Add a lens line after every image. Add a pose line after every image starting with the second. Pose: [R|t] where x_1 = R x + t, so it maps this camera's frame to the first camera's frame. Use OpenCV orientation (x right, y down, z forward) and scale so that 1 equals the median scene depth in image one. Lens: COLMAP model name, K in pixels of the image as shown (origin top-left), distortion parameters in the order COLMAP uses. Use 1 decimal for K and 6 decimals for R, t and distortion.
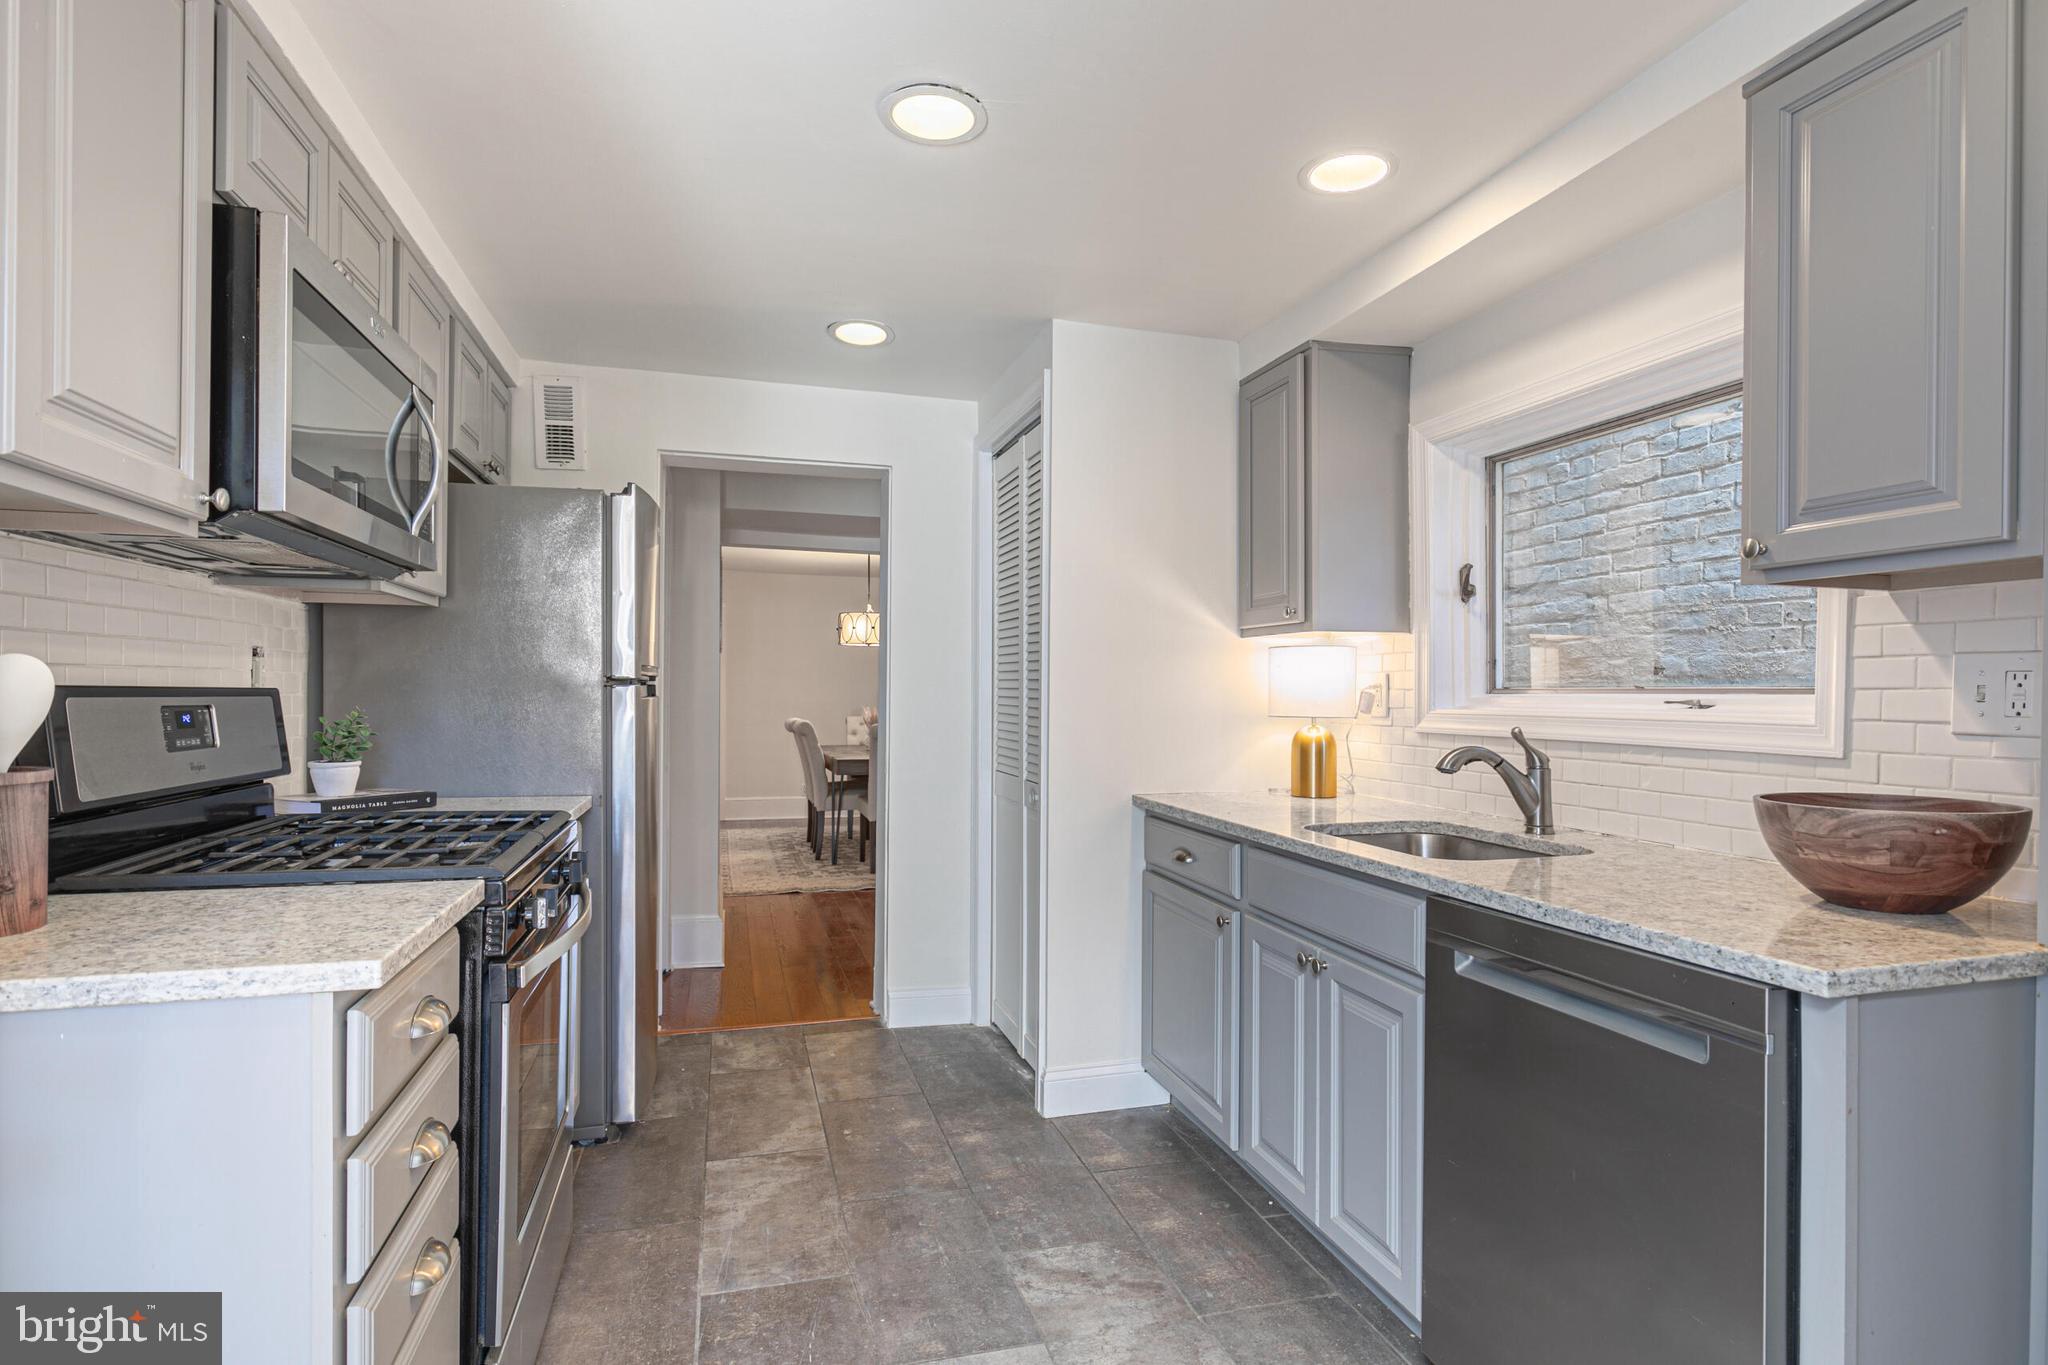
lens RADIAL K [[1032.5, 0, 1024.0], [0, 1032.5, 682.5], [0, 0, 1]] dist [0.013997, -0.000203]
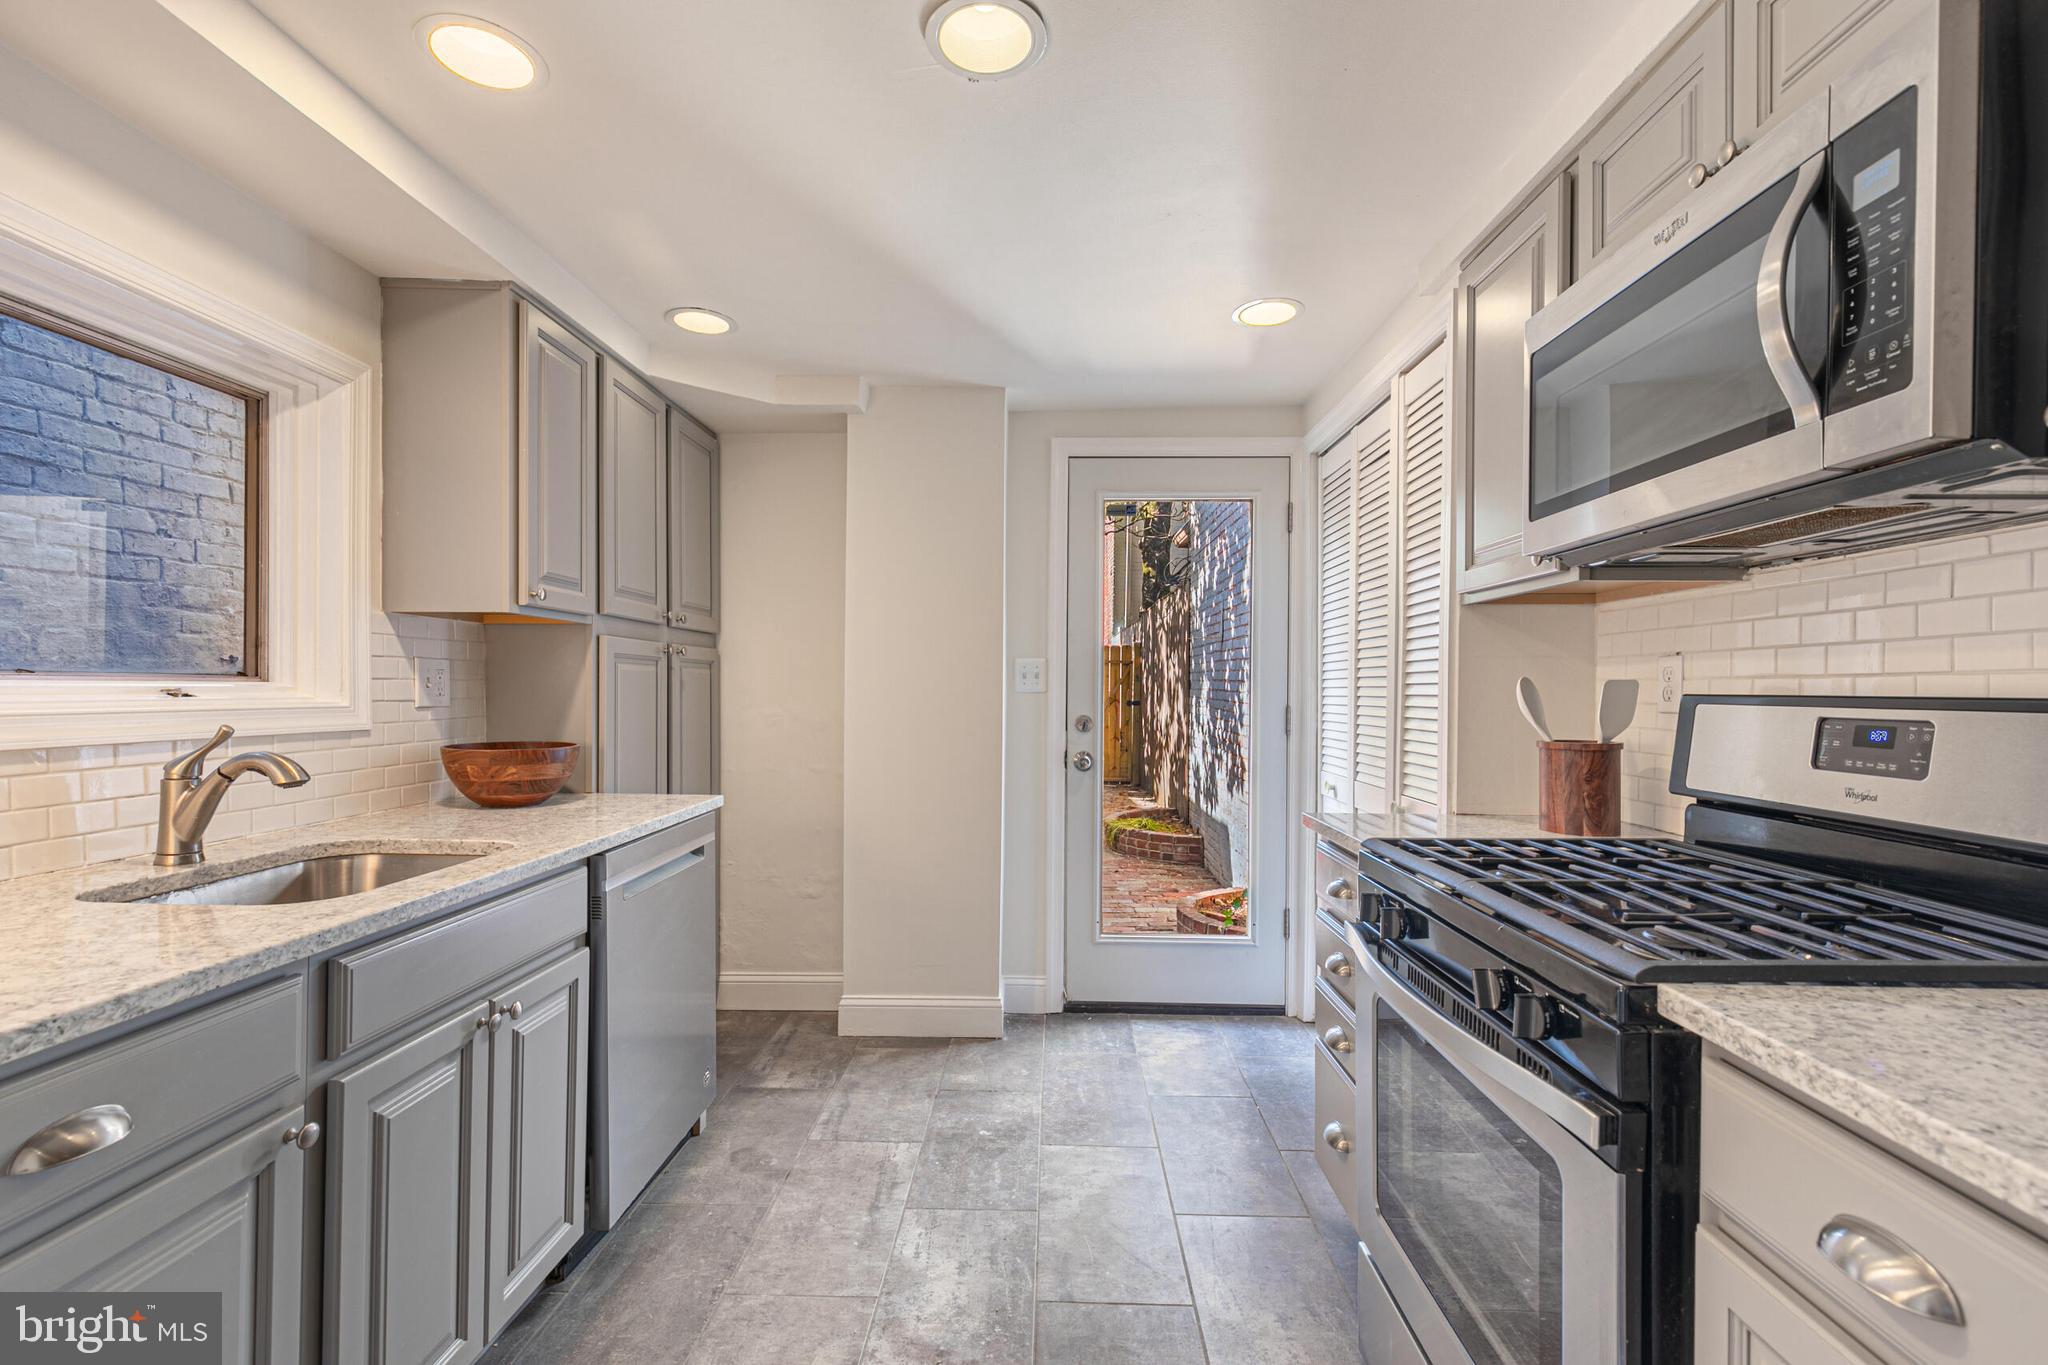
lens RADIAL K [[924.4, 0, 1025.3], [0, 924.4, 692.6], [0, 0, 1]] dist [0.012851, -0.001647]
pose [[-0.951579, -0.014164, 0.307077, -0.247277], [-0.016188, 0.999861, -0.004044, 0.009208], [-0.306977, -0.008819, -0.951676, 1.172365]]
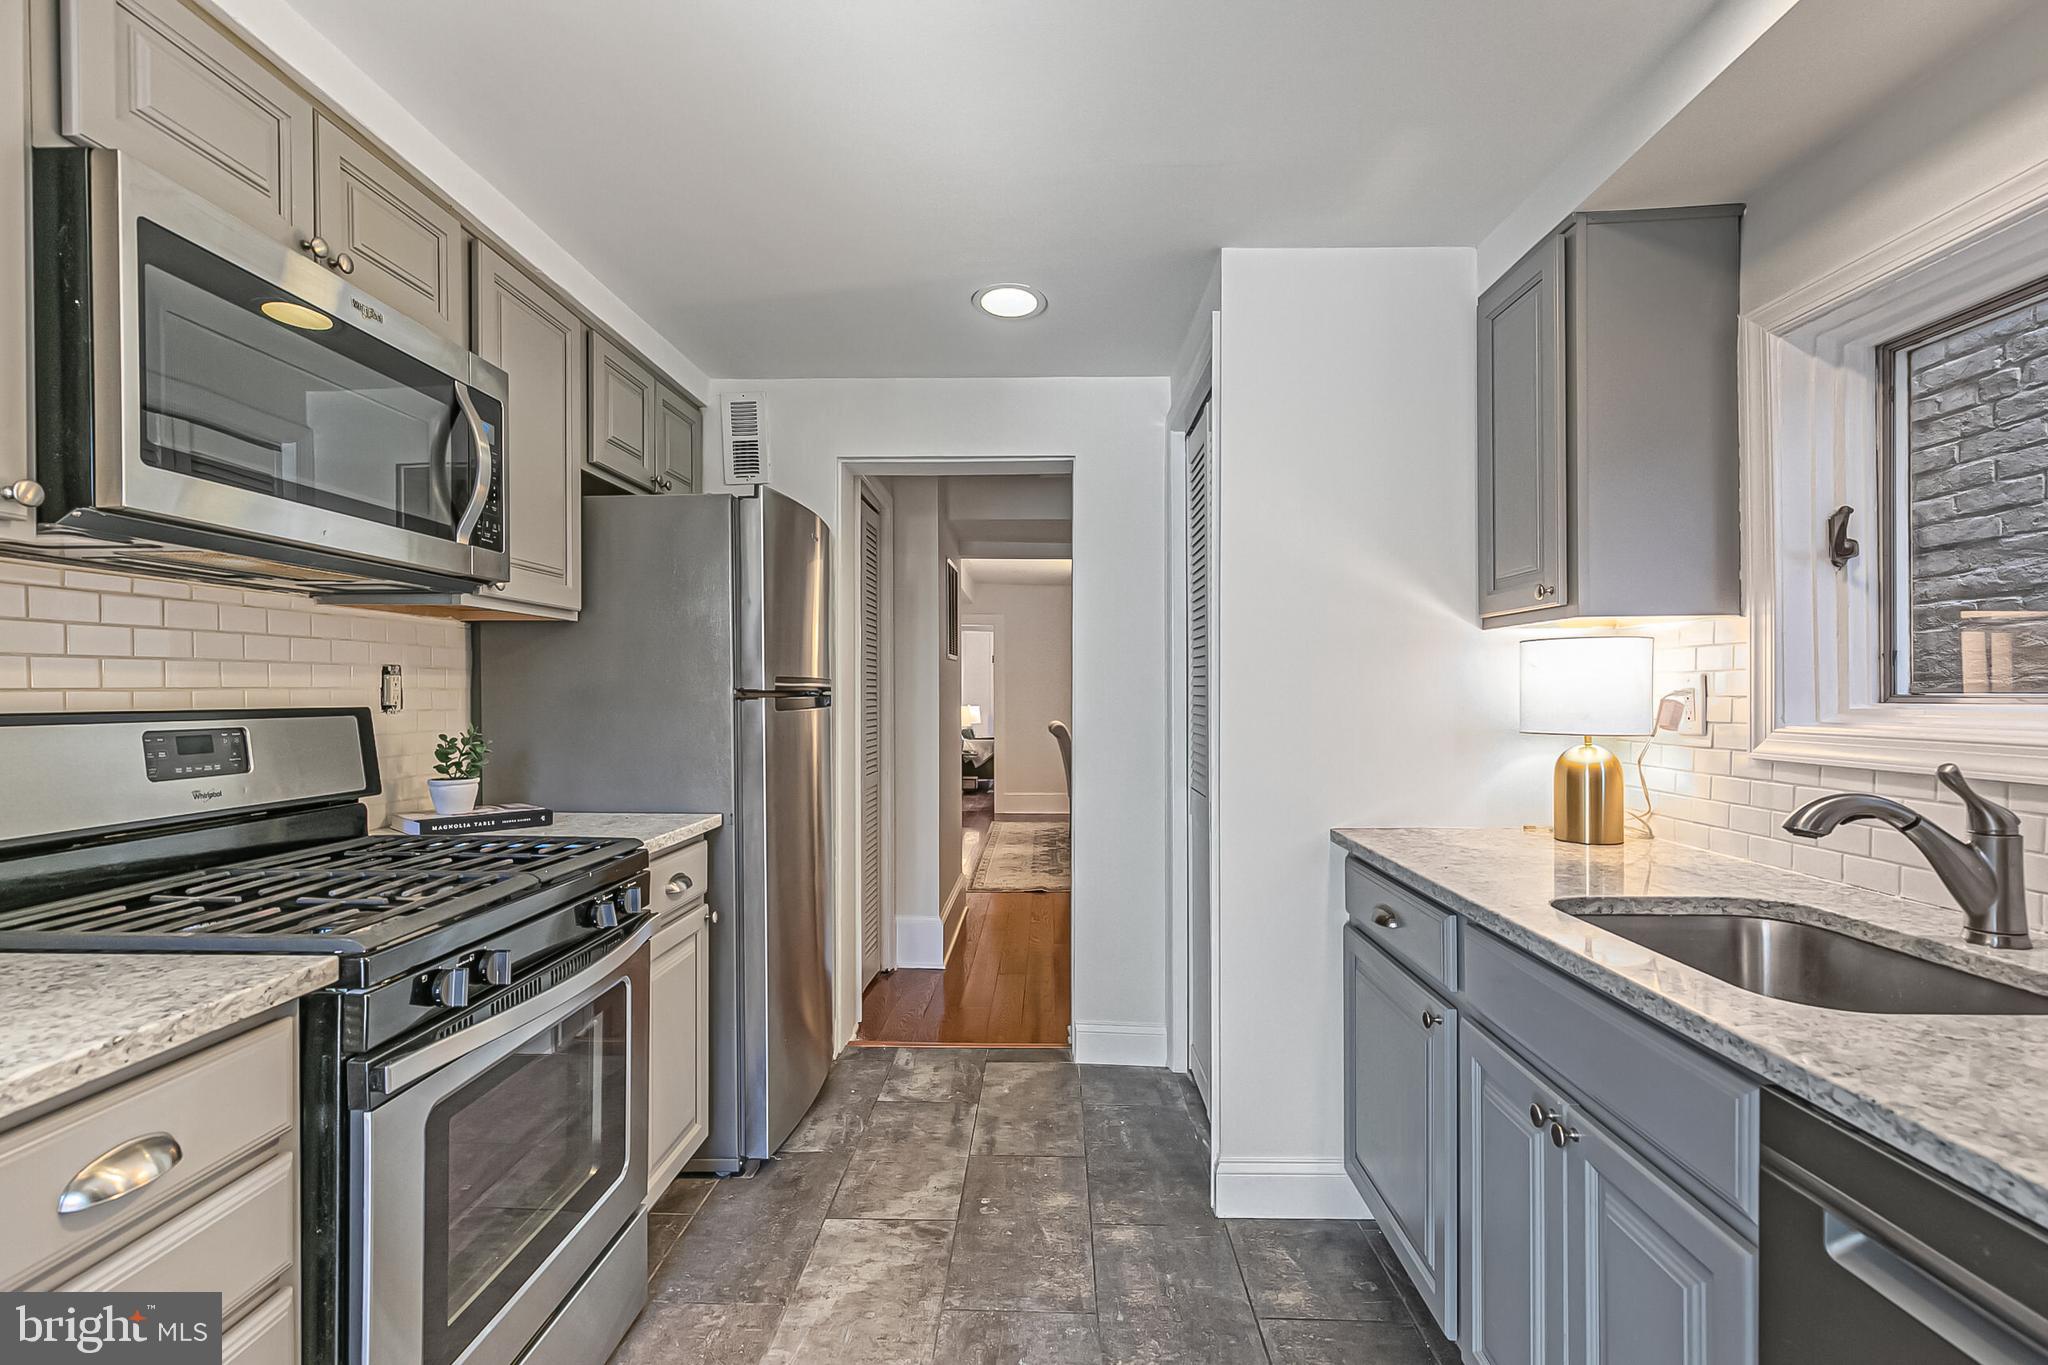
lens RADIAL K [[924.4, 0, 1025.3], [0, 924.4, 692.6], [0, 0, 1]] dist [0.012851, -0.001647]
pose [[0.951854, -0.007873, -0.306451, 0.109096], [0.010904, 0.999907, 0.008181, -0.006467], [0.306358, -0.011128, 0.951851, 0.262662]]
